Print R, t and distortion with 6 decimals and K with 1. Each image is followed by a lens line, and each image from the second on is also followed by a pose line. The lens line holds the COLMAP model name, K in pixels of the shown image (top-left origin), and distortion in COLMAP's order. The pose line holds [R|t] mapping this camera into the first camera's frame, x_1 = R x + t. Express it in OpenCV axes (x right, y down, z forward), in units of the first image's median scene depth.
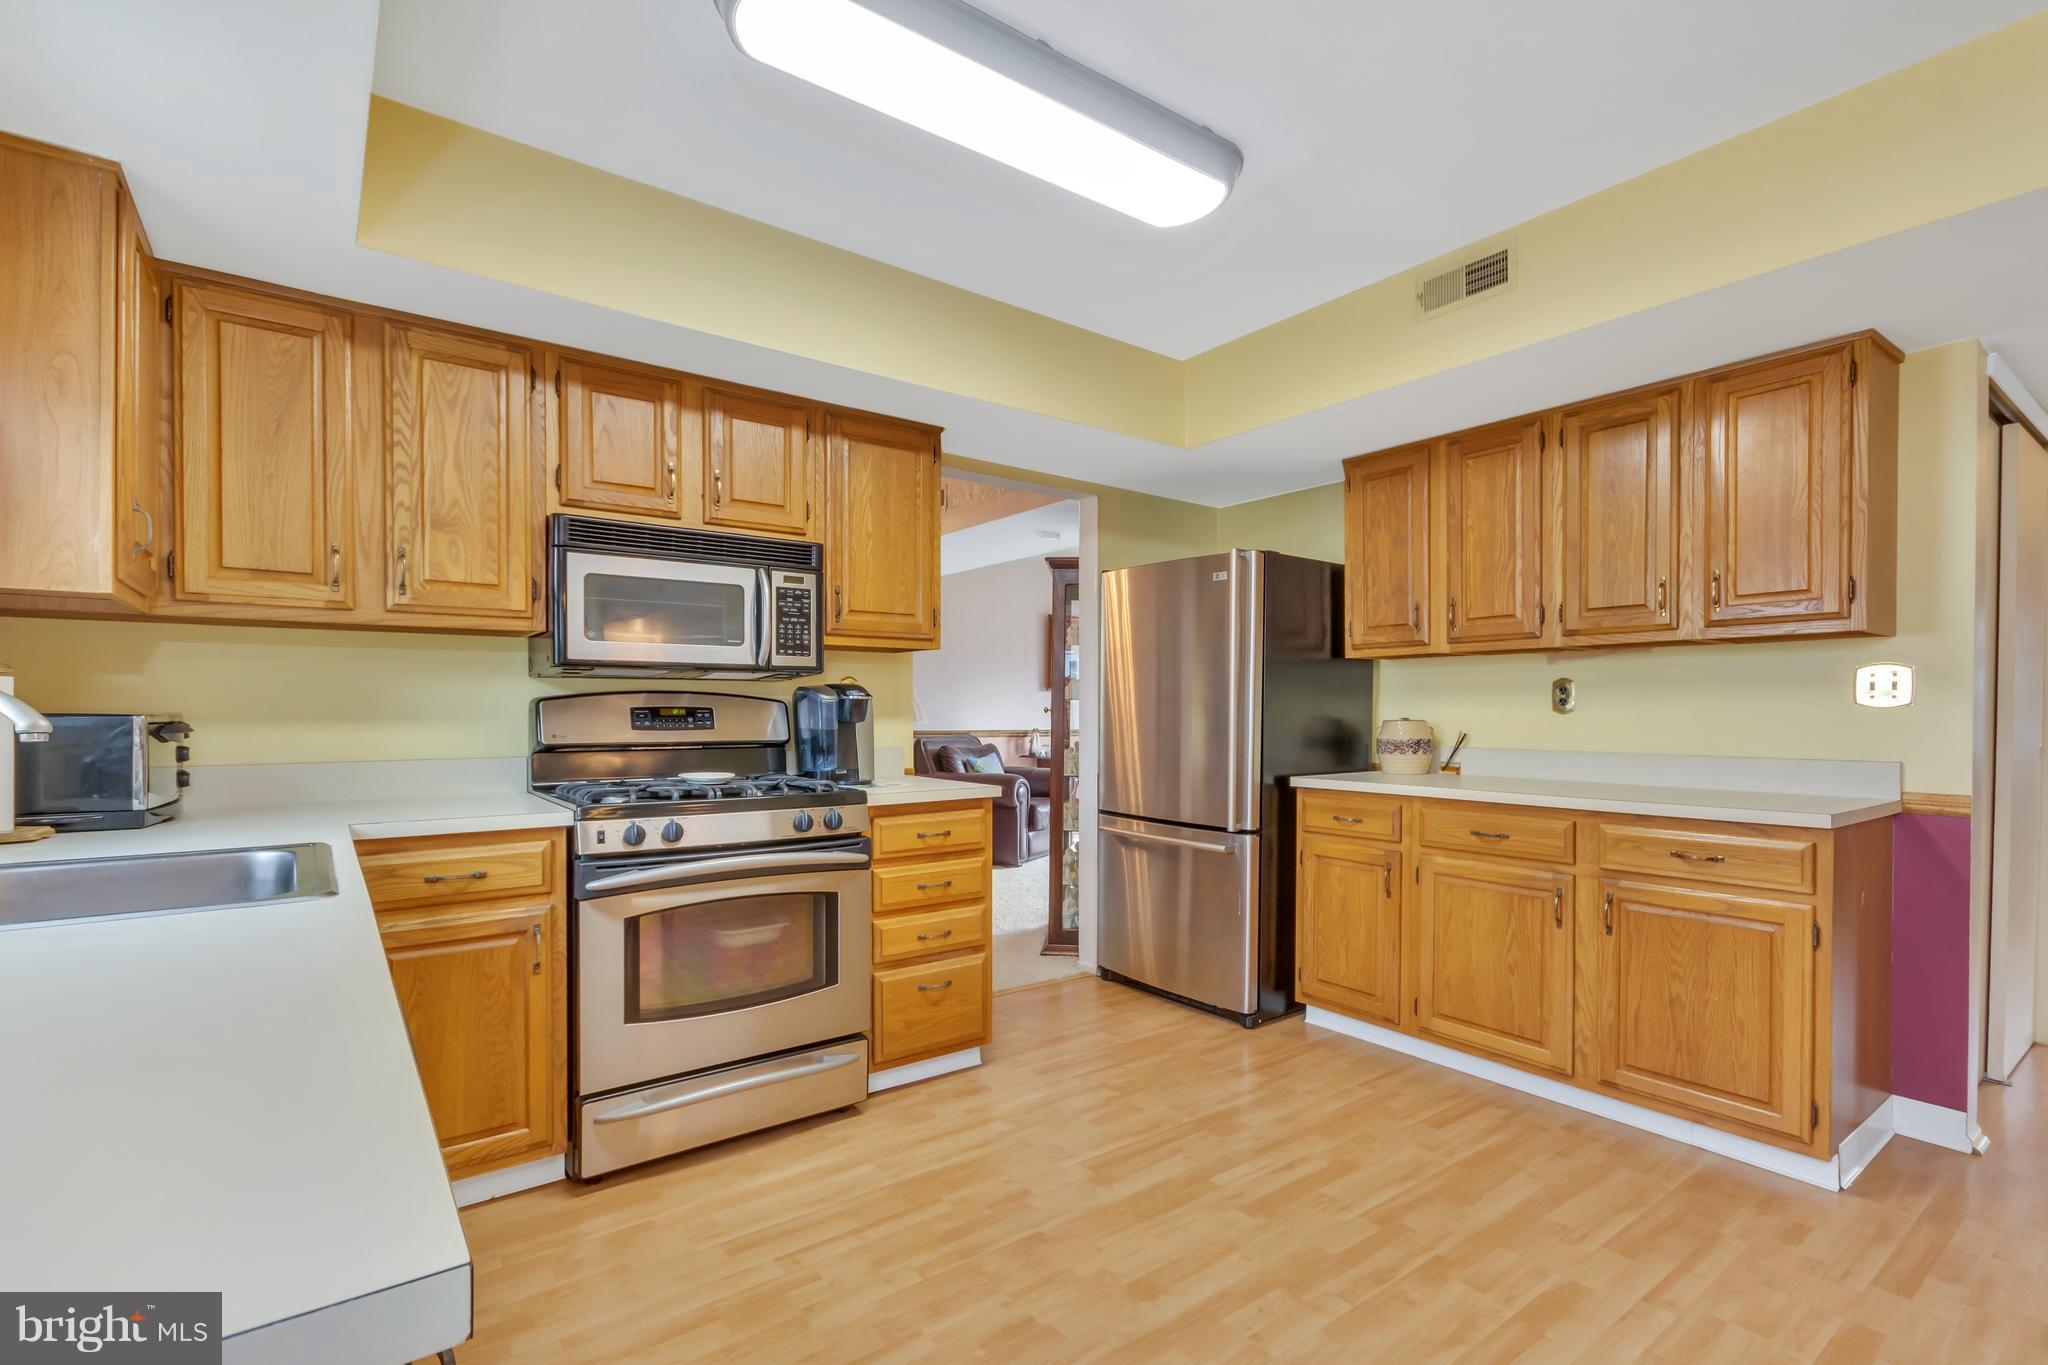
lens RADIAL K [[950.5, 0, 1035.2], [0, 950.5, 714.3], [0, 0, 1]] dist [0.010289, 0.000401]
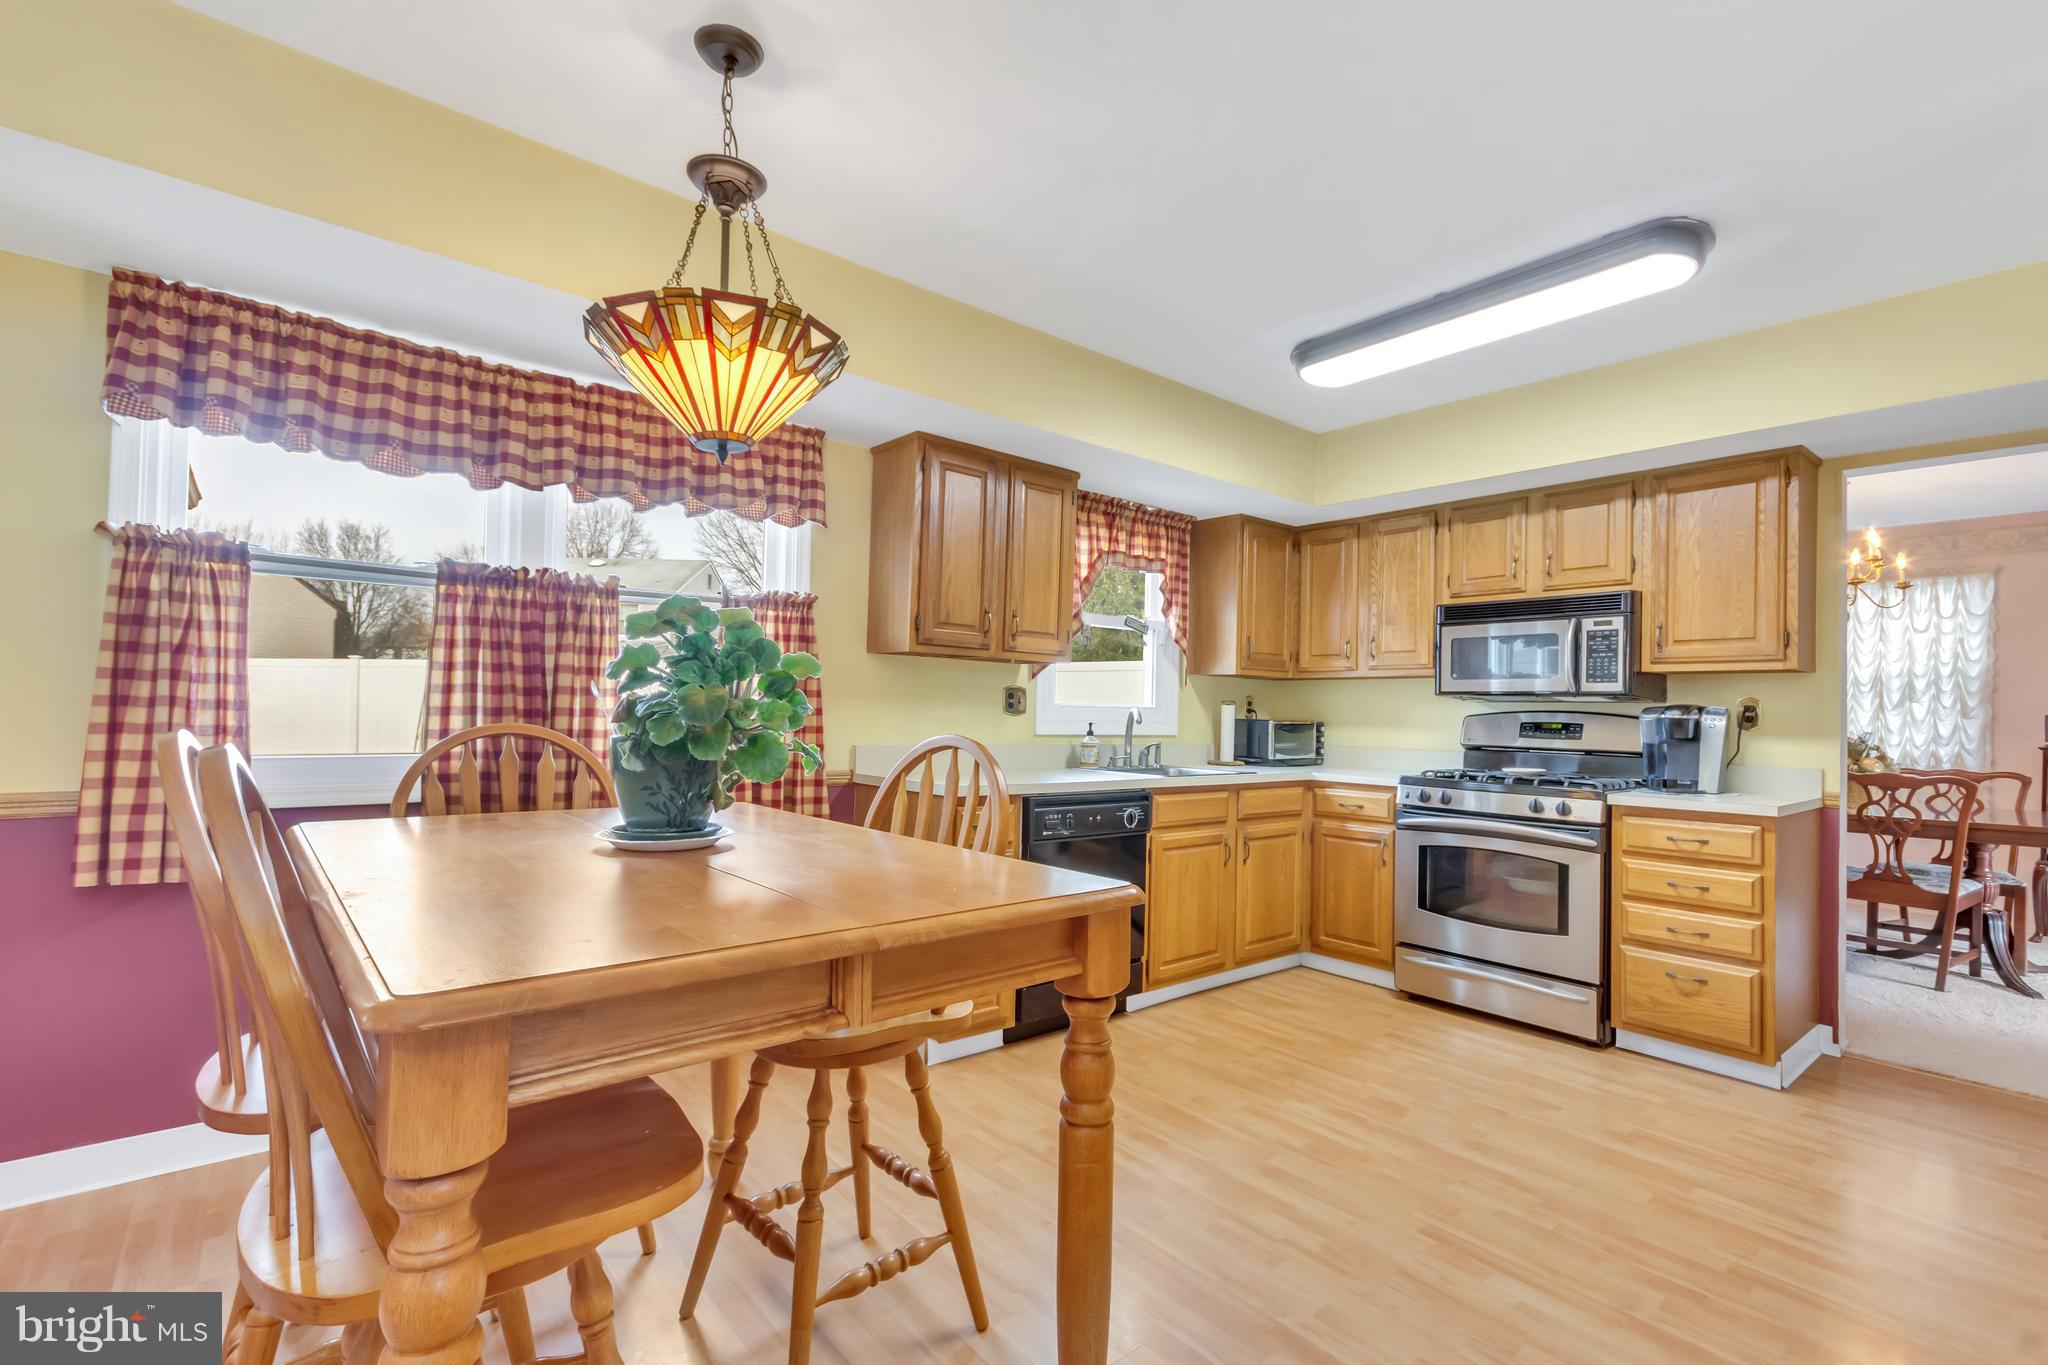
lens RADIAL K [[929.8, 0, 1036.0], [0, 929.8, 692.4], [0, 0, 1]] dist [0.013169, 0.000394]
pose [[0.051365, -0.020299, -0.998474, 1.004537], [-0.025769, 0.999434, -0.021644, -0.002837], [0.998347, 0.026841, 0.050813, 0.194825]]
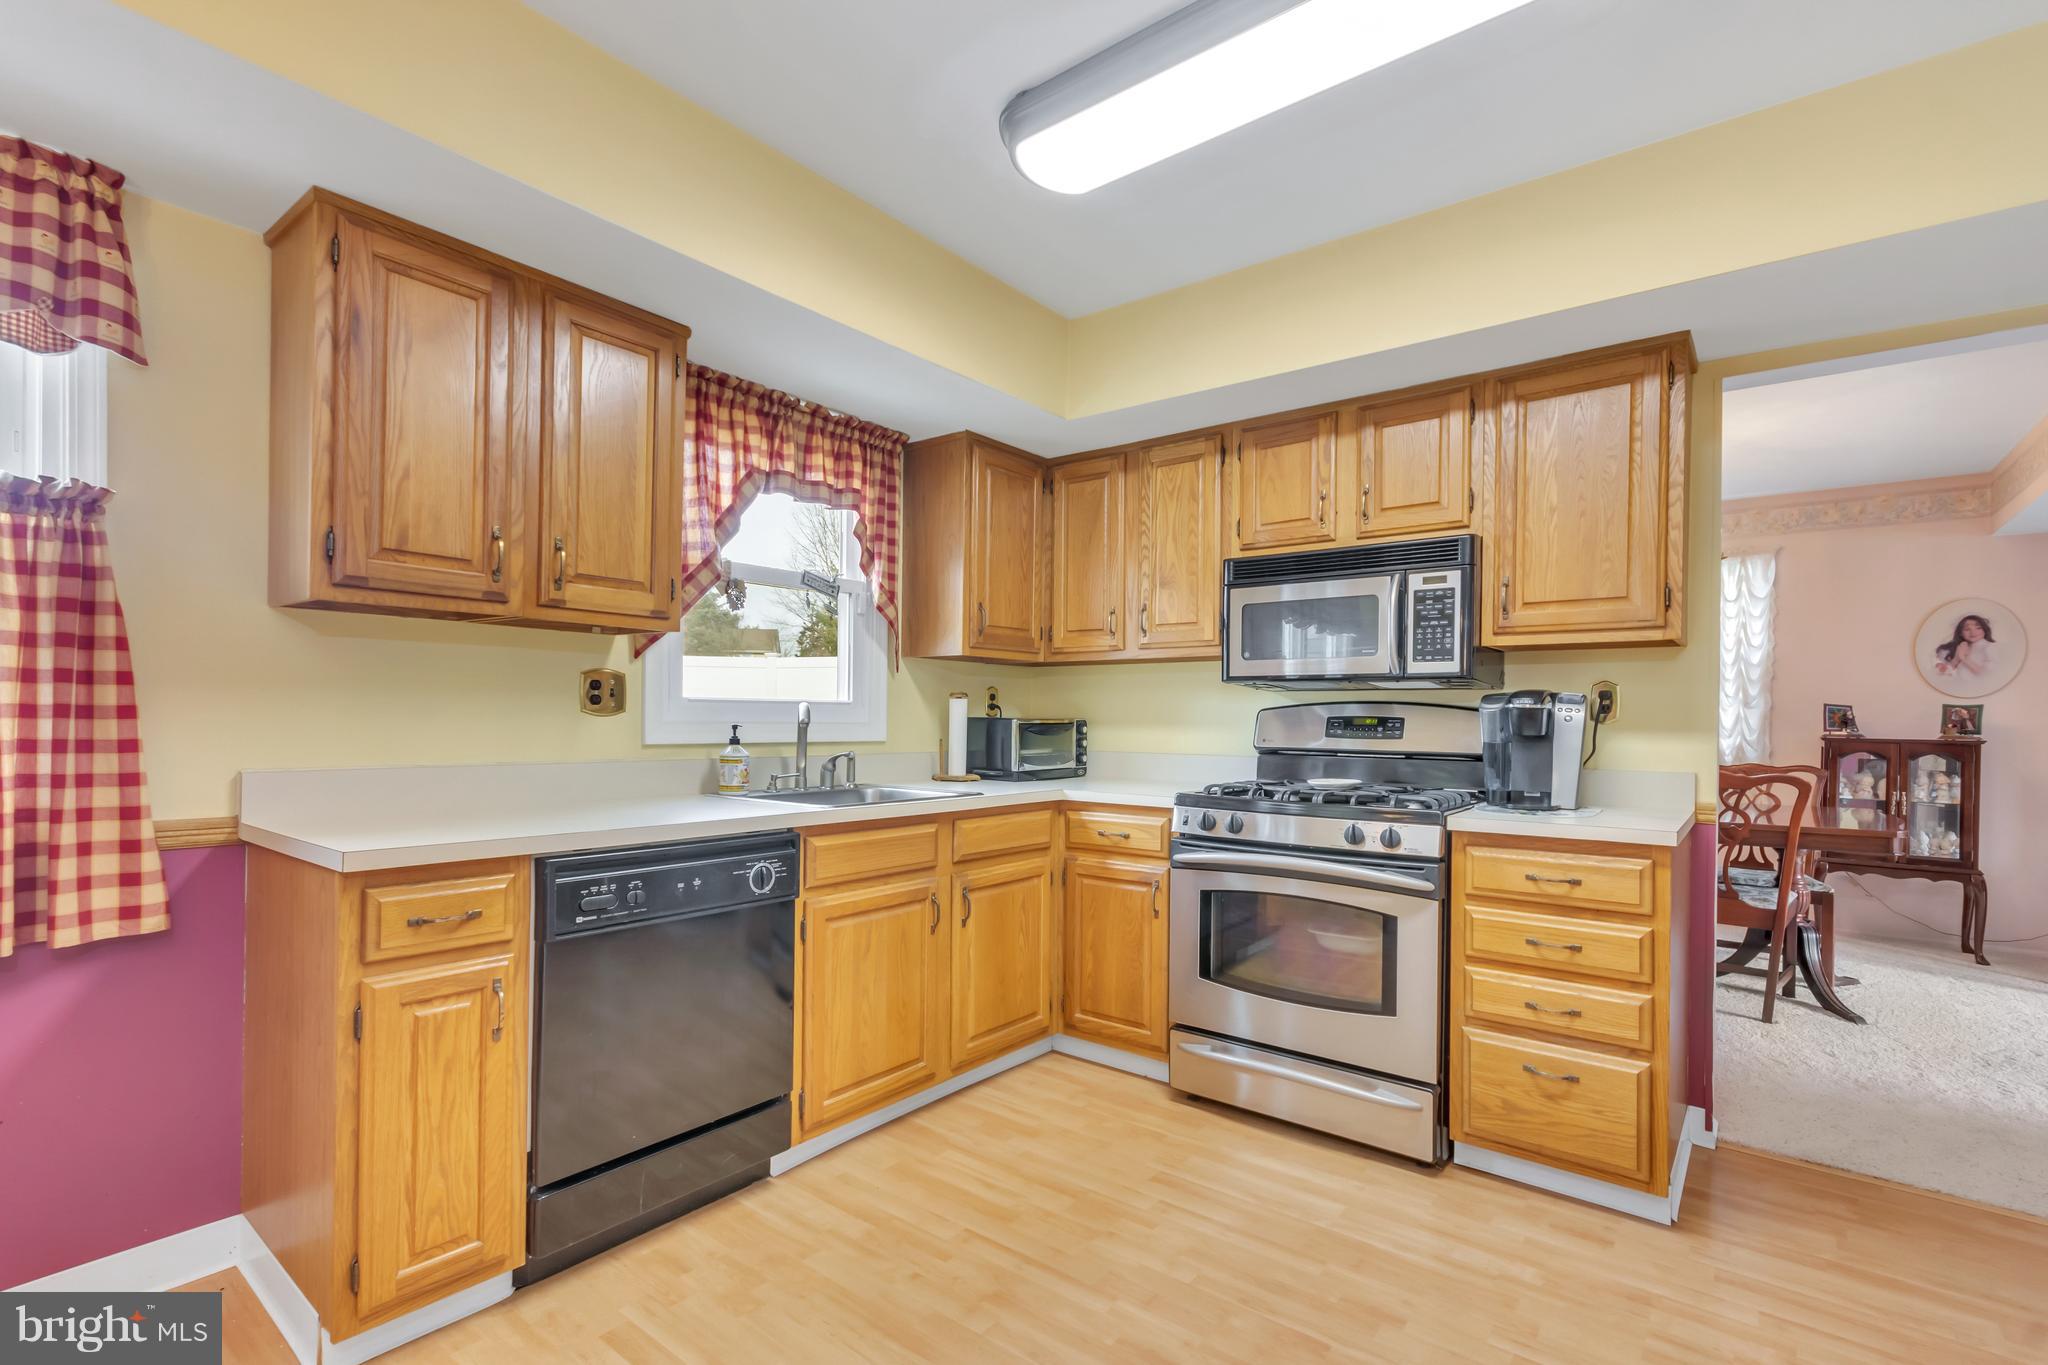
lens RADIAL K [[950.5, 0, 1035.2], [0, 950.5, 714.3], [0, 0, 1]] dist [0.010289, 0.000401]
pose [[0.254497, -0.000364, -0.967073, 0.578200], [-0.014165, 0.999891, -0.004104, -0.000931], [0.966970, 0.014743, 0.254464, 0.410154]]
